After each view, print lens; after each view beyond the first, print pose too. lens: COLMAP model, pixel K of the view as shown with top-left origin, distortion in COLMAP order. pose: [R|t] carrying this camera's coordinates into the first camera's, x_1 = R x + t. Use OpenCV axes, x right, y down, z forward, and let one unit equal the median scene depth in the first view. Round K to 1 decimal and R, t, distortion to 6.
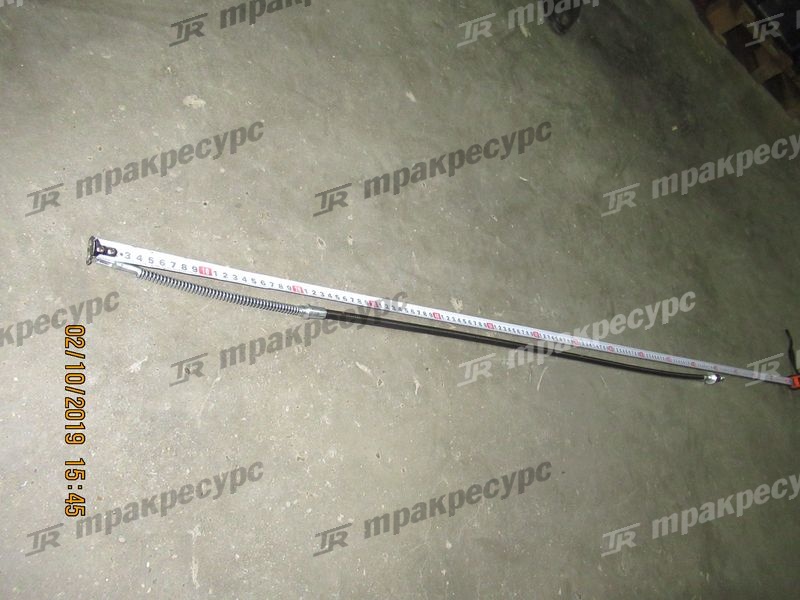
lens RADIAL K [[629.2, 0, 410.9], [0, 629.2, 300.7], [0, 0, 1]] dist [-0.008390, -0.006312]
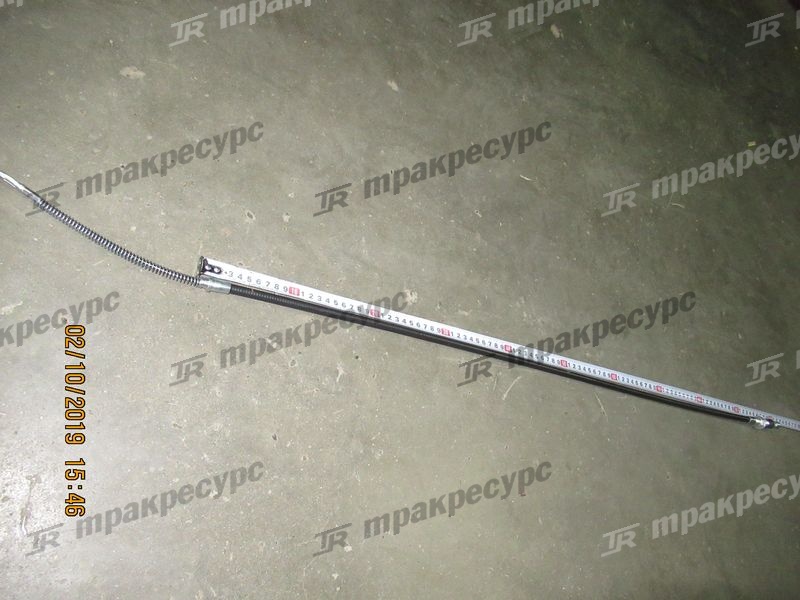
lens RADIAL K [[629.2, 0, 410.9], [0, 629.2, 300.7], [0, 0, 1]] dist [-0.008390, -0.006312]
pose [[0.977164, 0.055880, -0.205008, 0.240692], [-0.070070, 0.995575, -0.062614, 0.064205], [0.200602, 0.075549, 0.976756, 0.080129]]
